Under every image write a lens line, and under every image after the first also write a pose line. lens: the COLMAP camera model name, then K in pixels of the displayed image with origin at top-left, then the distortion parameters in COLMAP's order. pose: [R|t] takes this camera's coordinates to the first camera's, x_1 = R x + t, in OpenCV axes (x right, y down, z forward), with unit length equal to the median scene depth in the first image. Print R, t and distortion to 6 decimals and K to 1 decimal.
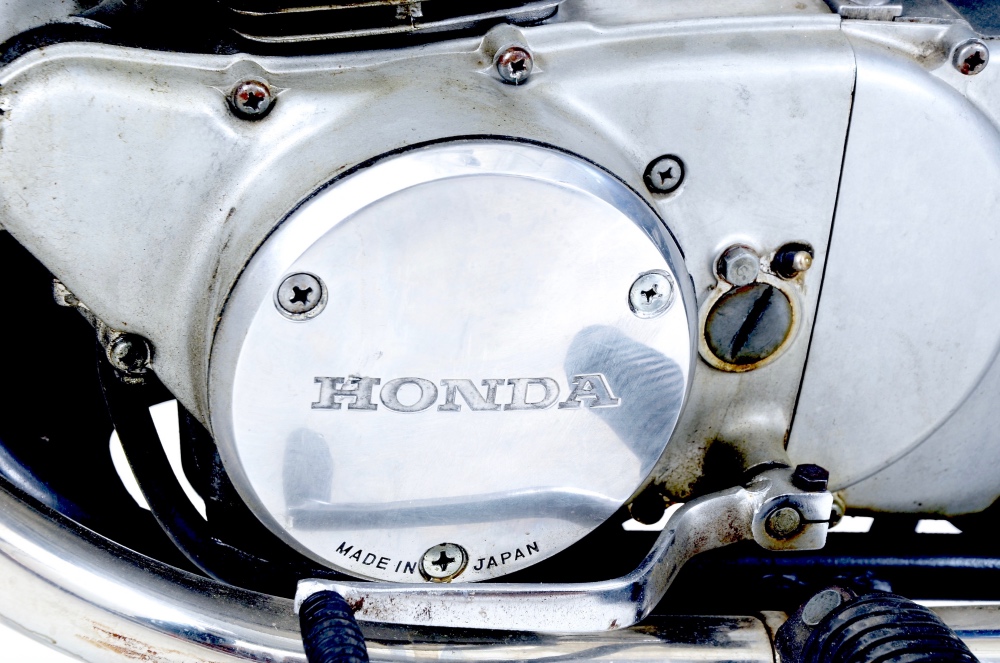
lens RADIAL K [[2856.8, 0, 482.0], [0, 2856.8, 335.5], [0, 0, 1]] dist [0.631285, 0.000000]
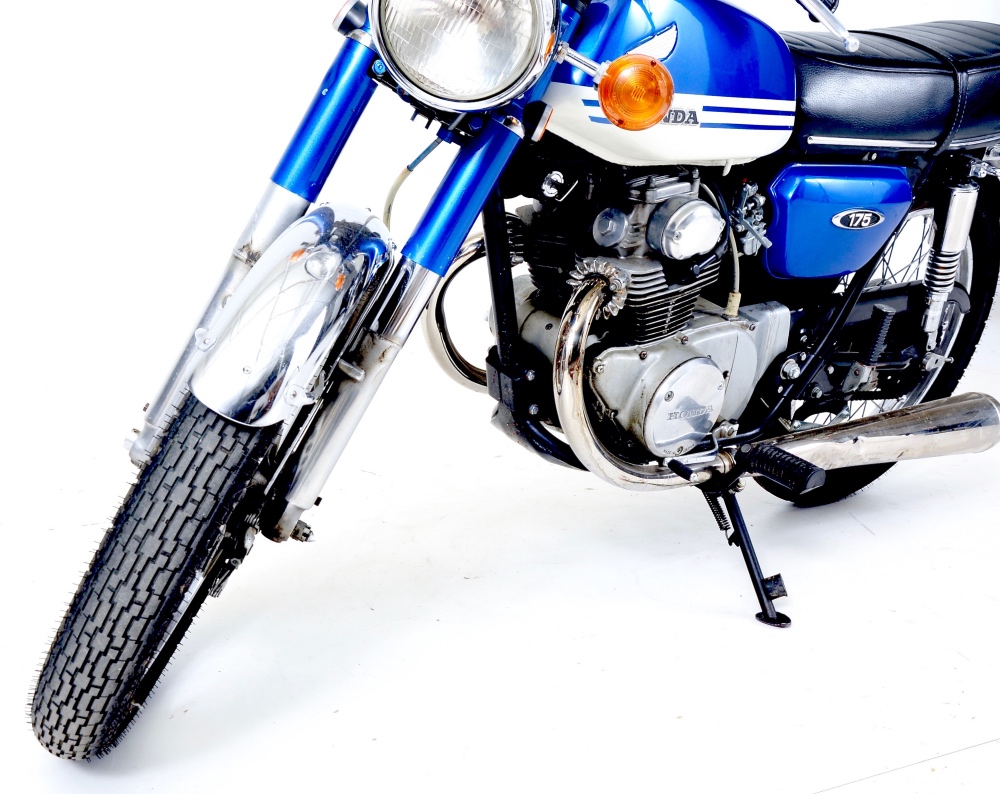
lens RADIAL K [[1243.0, 0, 497.1], [0, 1243.0, 397.5], [0, 0, 1]] dist [-0.015612, 0.000000]
pose [[0.911239, -0.129296, 0.391057, -1.017546], [0.119462, 0.991605, 0.049486, -0.133699], [-0.394172, 0.001622, 0.919035, -0.676695]]
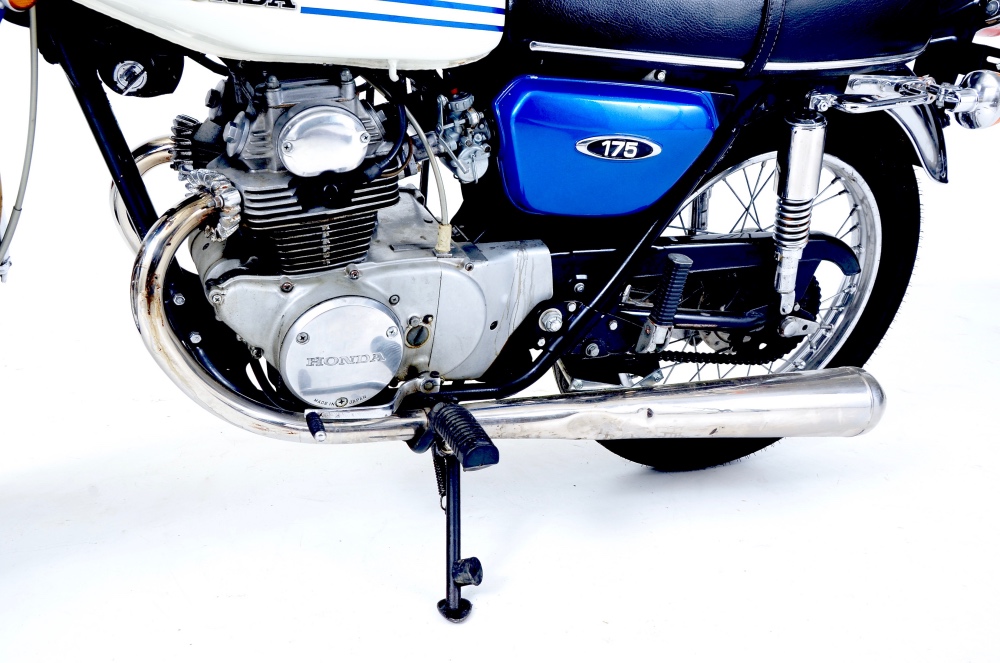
lens RADIAL K [[1010.6, 0, 498.7], [0, 1010.6, 336.1], [0, 0, 1]] dist [-0.049784, 0.000000]
pose [[0.986491, -0.045089, 0.157485, -0.014729], [0.037360, 0.997964, 0.051702, -0.072474], [-0.159495, -0.045120, 0.986167, -0.375188]]
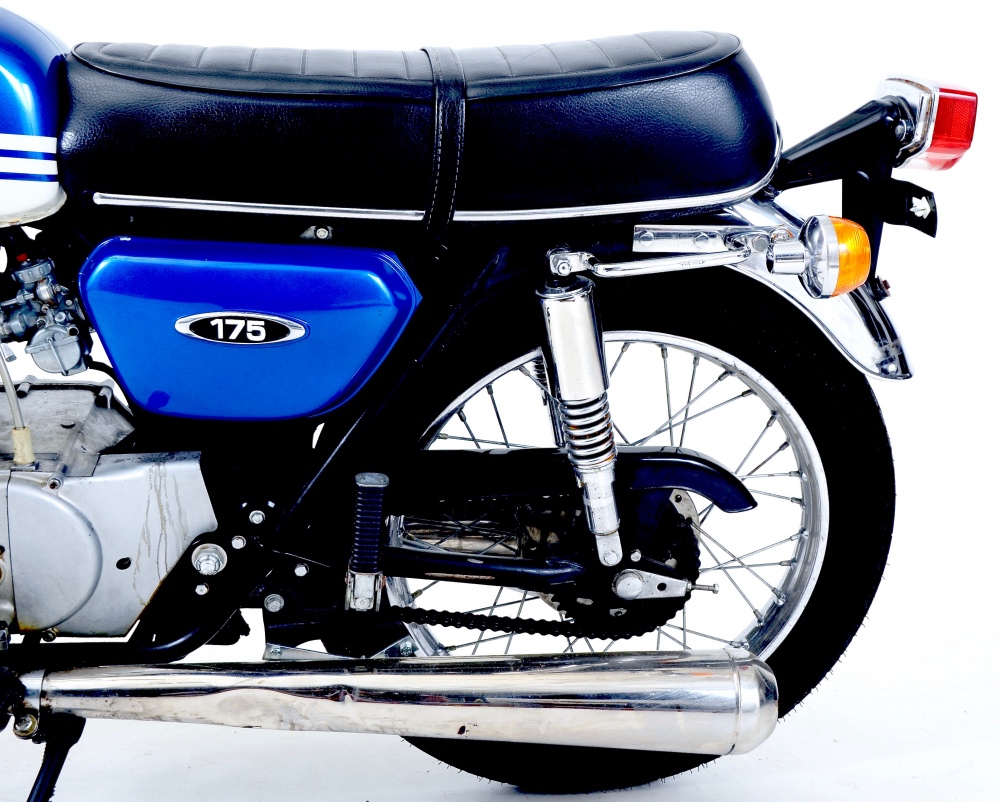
lens RADIAL K [[1369.8, 0, 581.9], [0, 1369.8, 404.7], [0, 0, 1]] dist [0.045120, 0.000000]
pose [[0.995694, -0.018039, -0.090934, 0.865898], [0.008803, 0.994851, -0.100961, -0.027936], [0.092287, 0.099725, 0.990726, -0.387253]]
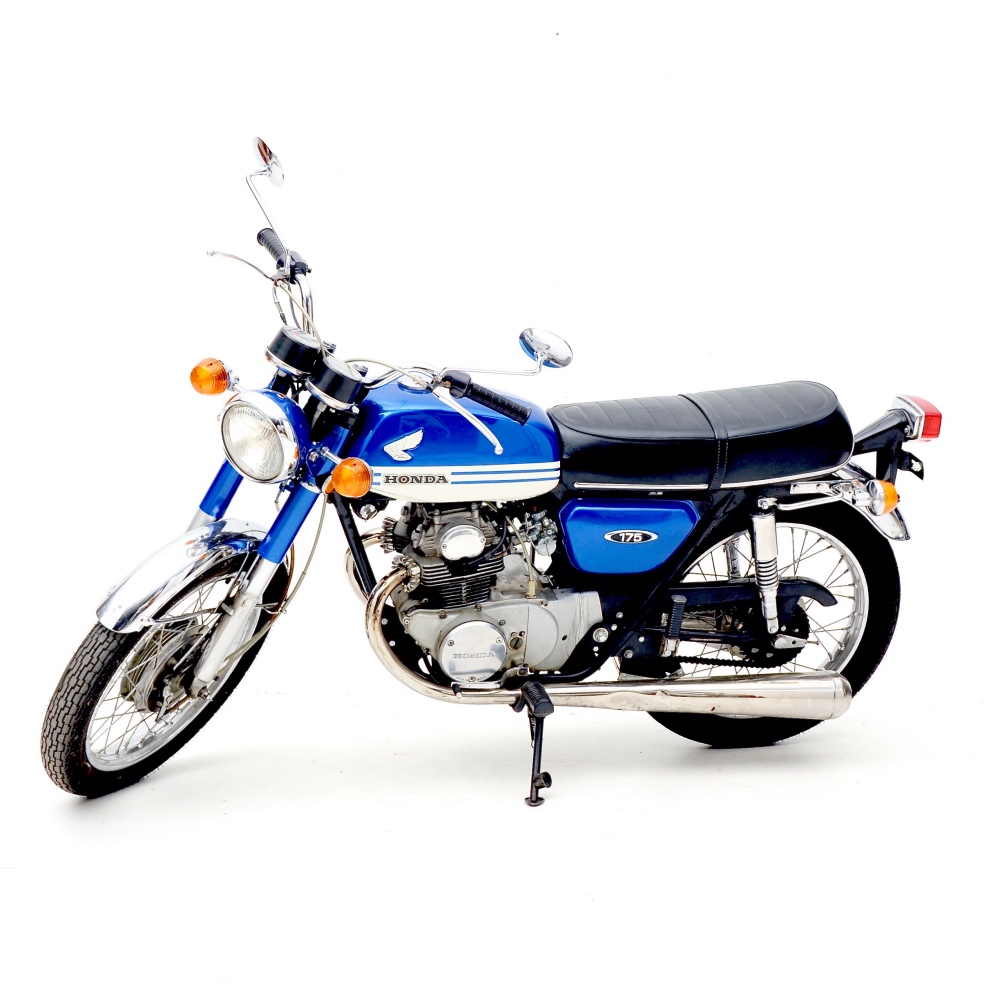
lens RADIAL K [[1830.3, 0, 507.1], [0, 1830.3, 505.4], [0, 0, 1]] dist [0.127530, 0.000000]
pose [[0.999213, -0.033035, -0.021979, 0.183162], [0.032159, 0.998719, -0.039055, -0.166453], [0.023241, 0.038317, 0.998995, -3.457580]]
